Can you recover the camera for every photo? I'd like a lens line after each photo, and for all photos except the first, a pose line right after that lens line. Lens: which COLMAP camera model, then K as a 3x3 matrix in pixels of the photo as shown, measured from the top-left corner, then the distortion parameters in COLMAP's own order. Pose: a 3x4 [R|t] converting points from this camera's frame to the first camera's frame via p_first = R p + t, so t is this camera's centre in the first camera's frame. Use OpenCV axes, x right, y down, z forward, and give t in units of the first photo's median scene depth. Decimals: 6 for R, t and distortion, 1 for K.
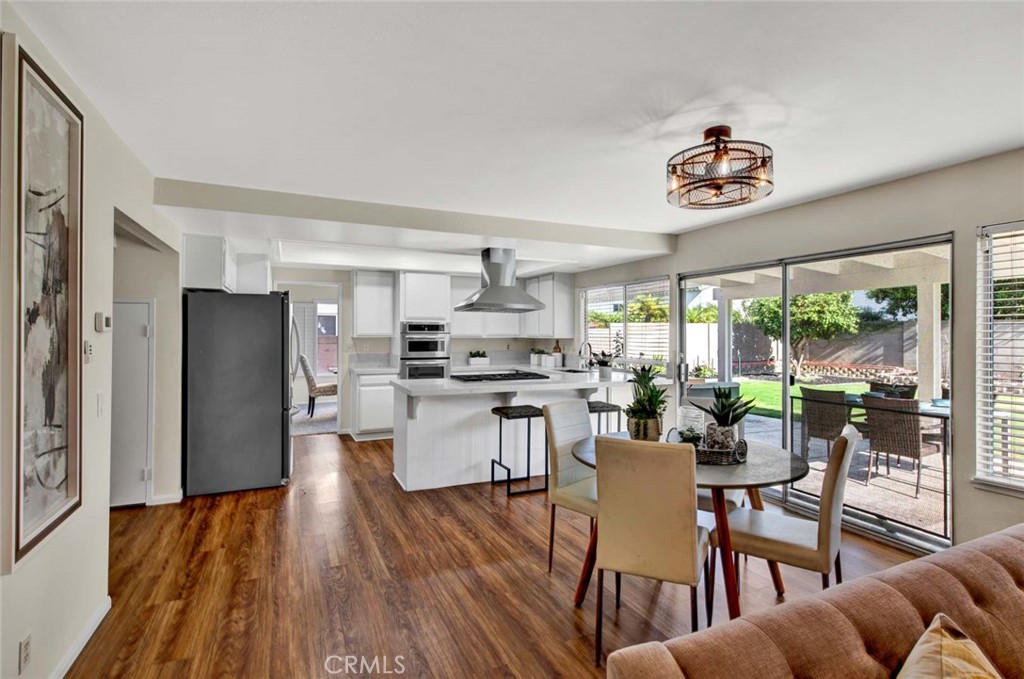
lens RADIAL K [[533.2, 0, 516.1], [0, 533.2, 334.6], [0, 0, 1]] dist [-0.000456, -0.000218]
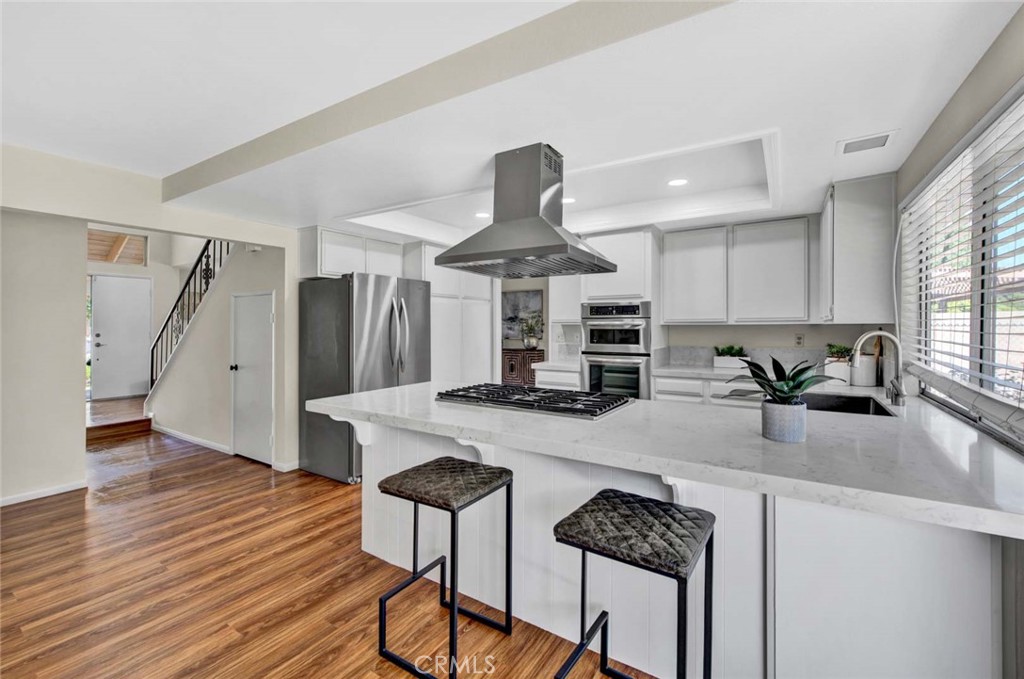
lens RADIAL K [[427.5, 0, 509.1], [0, 427.5, 334.0], [0, 0, 1]] dist [-0.016943, -0.000332]
pose [[0.543596, 0.012040, -0.839261, 0.229760], [0.003636, 0.999854, 0.016699, 0.008551], [0.839339, -0.012129, 0.543472, 0.579385]]
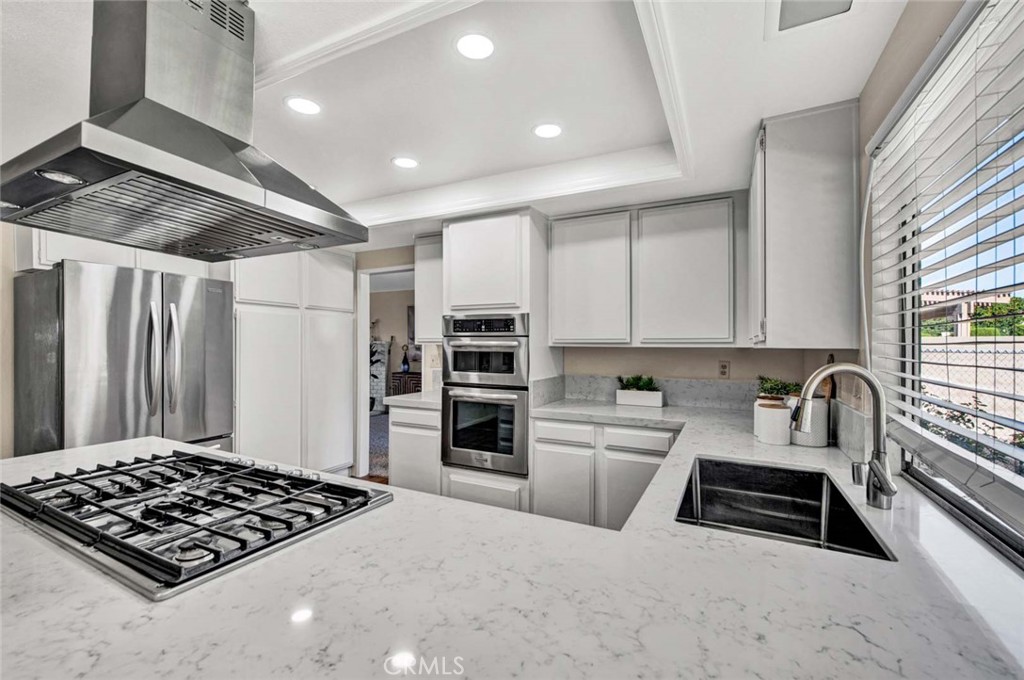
lens RADIAL K [[433.4, 0, 512.0], [0, 433.4, 340.0], [0, 0, 1]] dist [-0.019649, 0.000208]
pose [[0.631205, -0.005372, -0.775598, 0.167979], [-0.009948, 0.999838, -0.015022, 0.007386], [0.775552, 0.017198, 0.631049, 0.765344]]
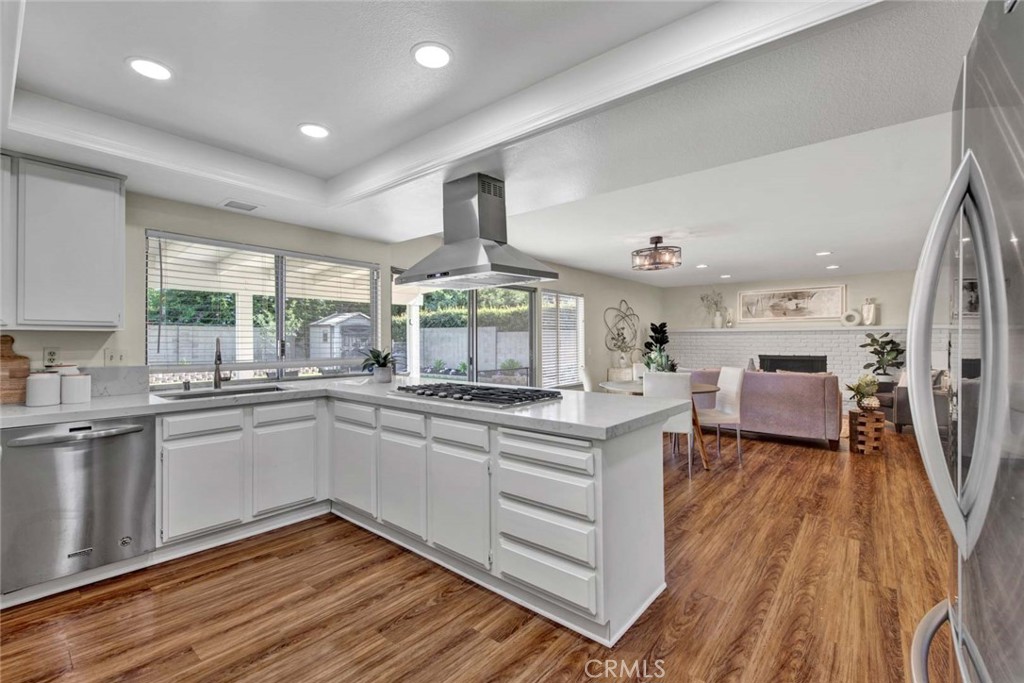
lens RADIAL K [[439.3, 0, 456.9], [0, 439.3, 335.6], [0, 0, 1]] dist [-0.045367, 0.000183]
pose [[-0.375118, 0.019110, 0.926780, -0.365658], [0.015777, 0.999774, -0.014229, 0.021853], [-0.926843, 0.009284, -0.375334, 0.915376]]
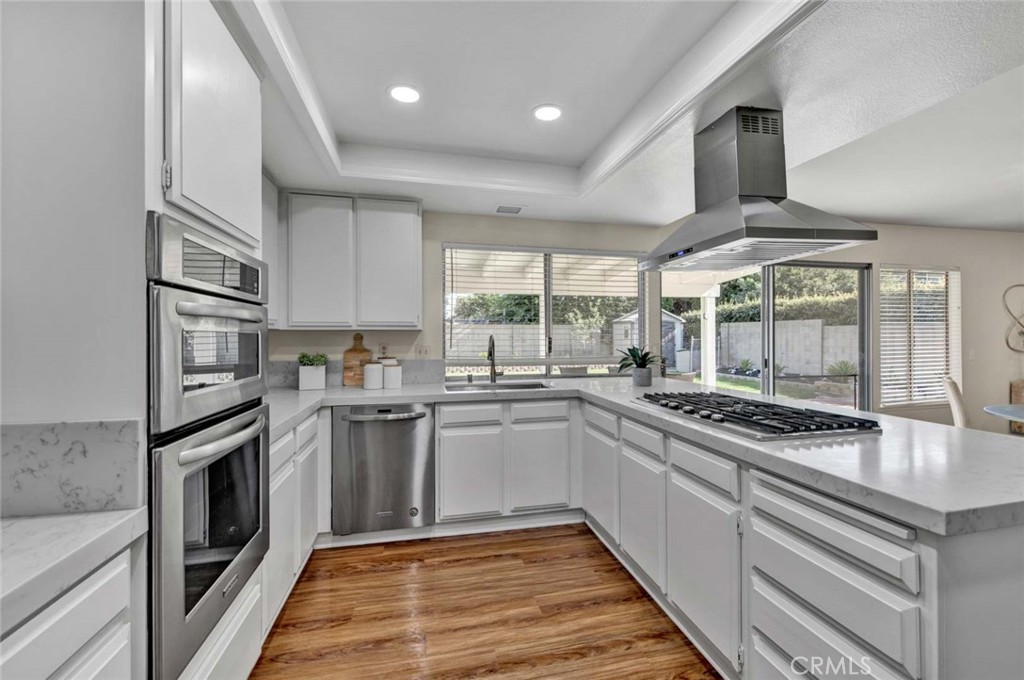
lens RADIAL K [[434.4, 0, 514.3], [0, 434.4, 331.4], [0, 0, 1]] dist [-0.020432, -0.000603]
pose [[0.171981, 0.021279, 0.984870, -0.329514], [0.014529, 0.999603, -0.024135, 0.021439], [-0.984993, 0.018460, 0.171604, 0.870850]]
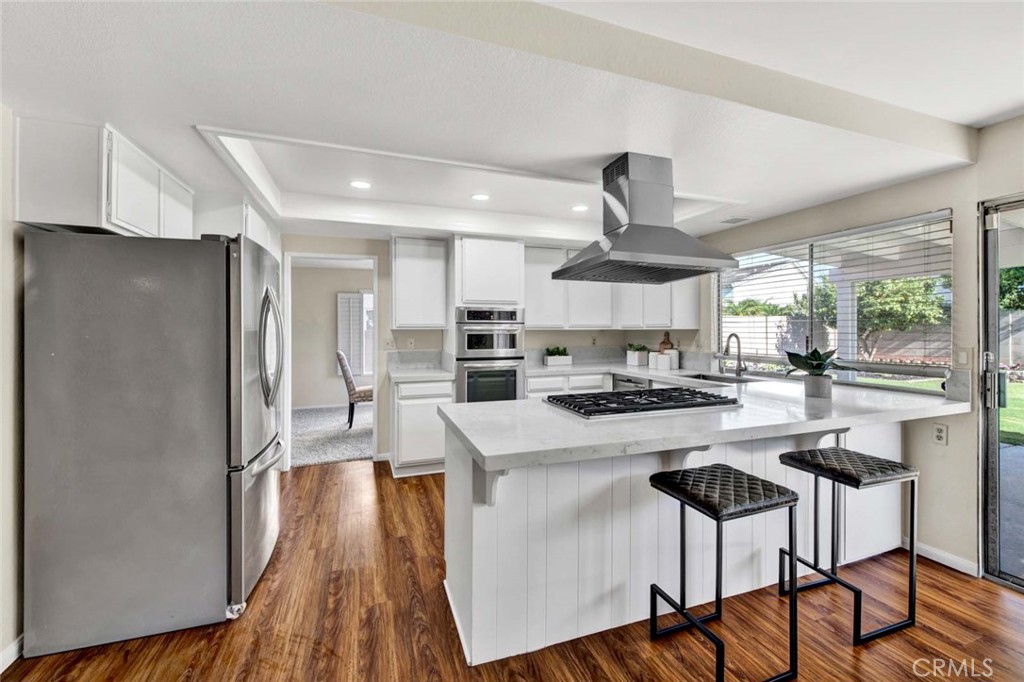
lens RADIAL K [[434.4, 0, 514.3], [0, 434.4, 332.4], [0, 0, 1]] dist [-0.020432, -0.000603]
pose [[0.996823, -0.005338, -0.079473, -0.093514], [0.005704, 0.999974, 0.004383, 0.007579], [0.079447, -0.004823, 0.996827, 0.430203]]
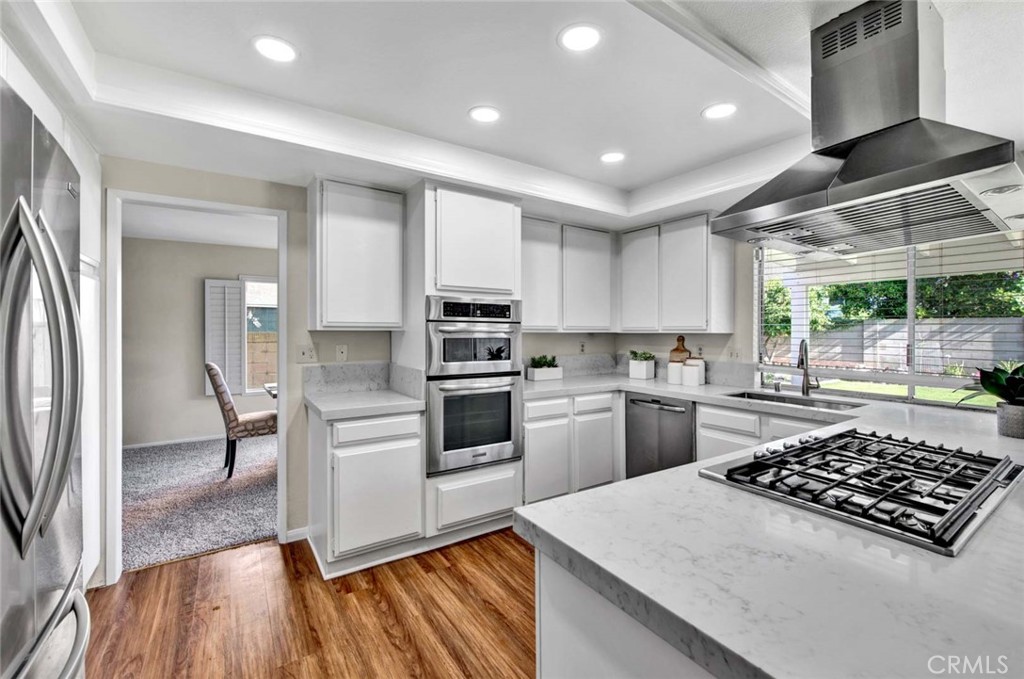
lens RADIAL K [[433.4, 0, 512.0], [0, 433.4, 339.5], [0, 0, 1]] dist [-0.019649, 0.000208]
pose [[0.985763, -0.000515, 0.168140, -0.205444], [-0.001804, 0.999905, 0.013640, 0.007922], [-0.168131, -0.013749, 0.985669, 0.623862]]
